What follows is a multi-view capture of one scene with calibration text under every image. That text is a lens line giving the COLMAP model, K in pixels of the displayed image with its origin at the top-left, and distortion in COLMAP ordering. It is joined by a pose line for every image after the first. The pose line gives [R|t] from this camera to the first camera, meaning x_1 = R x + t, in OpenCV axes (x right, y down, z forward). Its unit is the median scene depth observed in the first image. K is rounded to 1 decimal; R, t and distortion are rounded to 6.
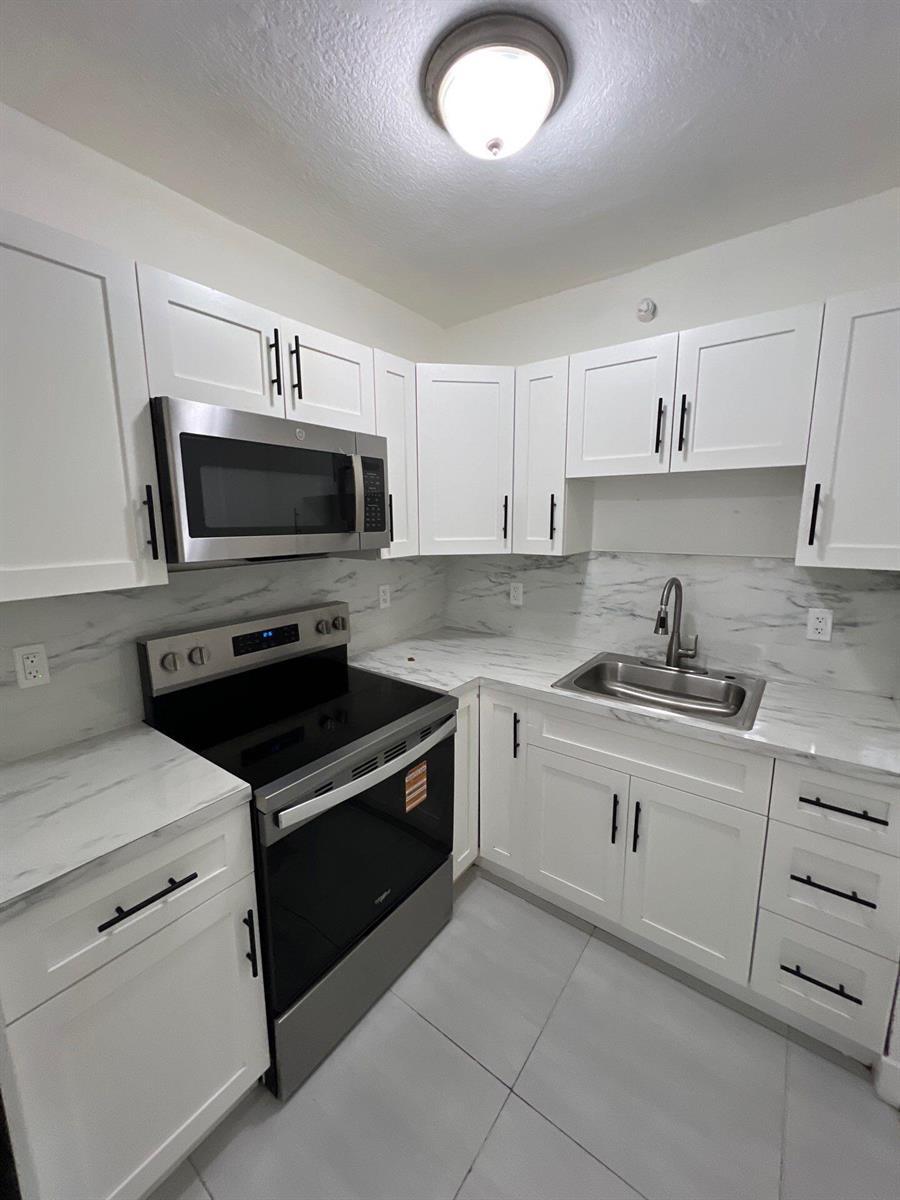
lens RADIAL K [[479.1, 0, 450.0], [0, 479.1, 600.0], [0, 0, 1]] dist [-0.000307, -0.000504]
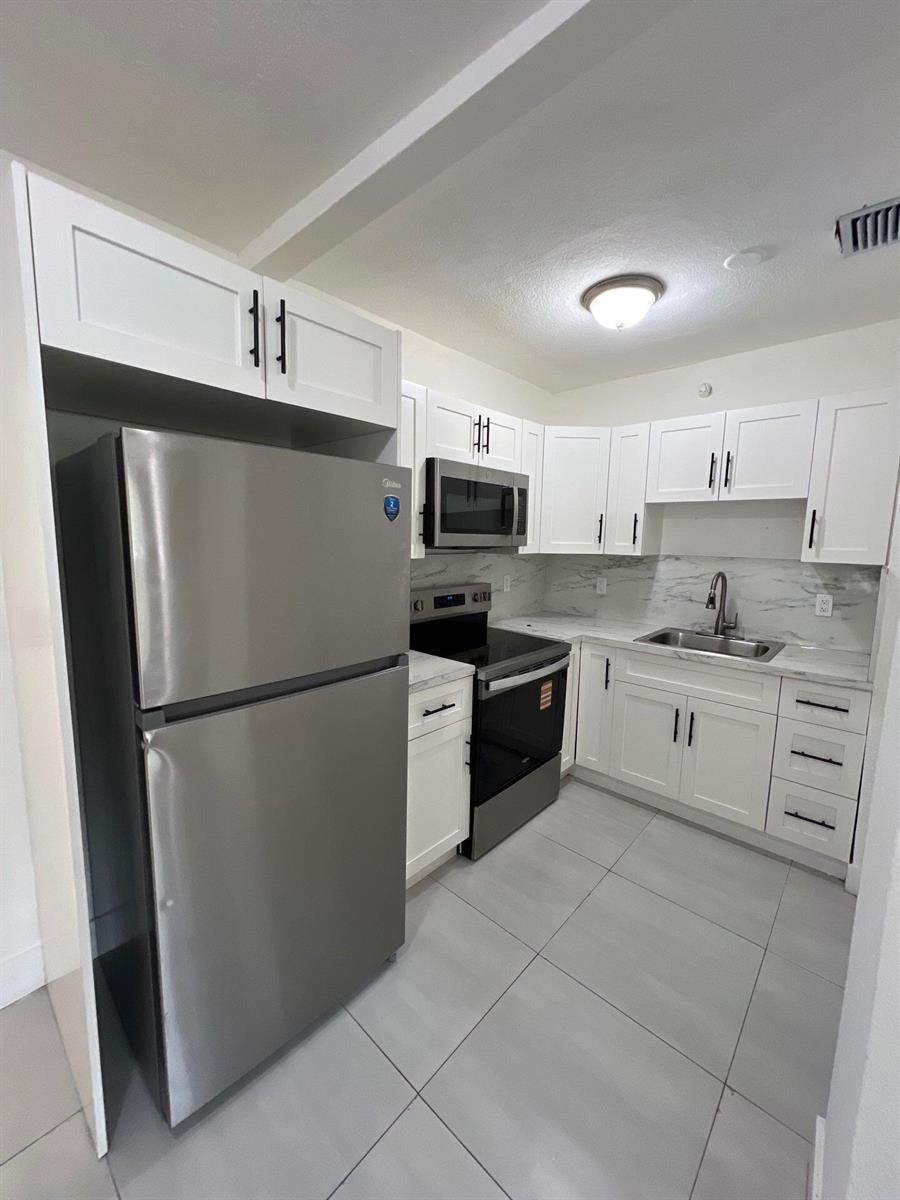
lens RADIAL K [[479.1, 0, 450.0], [0, 479.1, 600.0], [0, 0, 1]] dist [-0.000307, -0.000504]
pose [[0.994878, 0.036171, -0.094395, -0.225629], [-0.039791, 0.998532, -0.036757, 0.133400], [0.092927, 0.040325, 0.994856, -0.557695]]
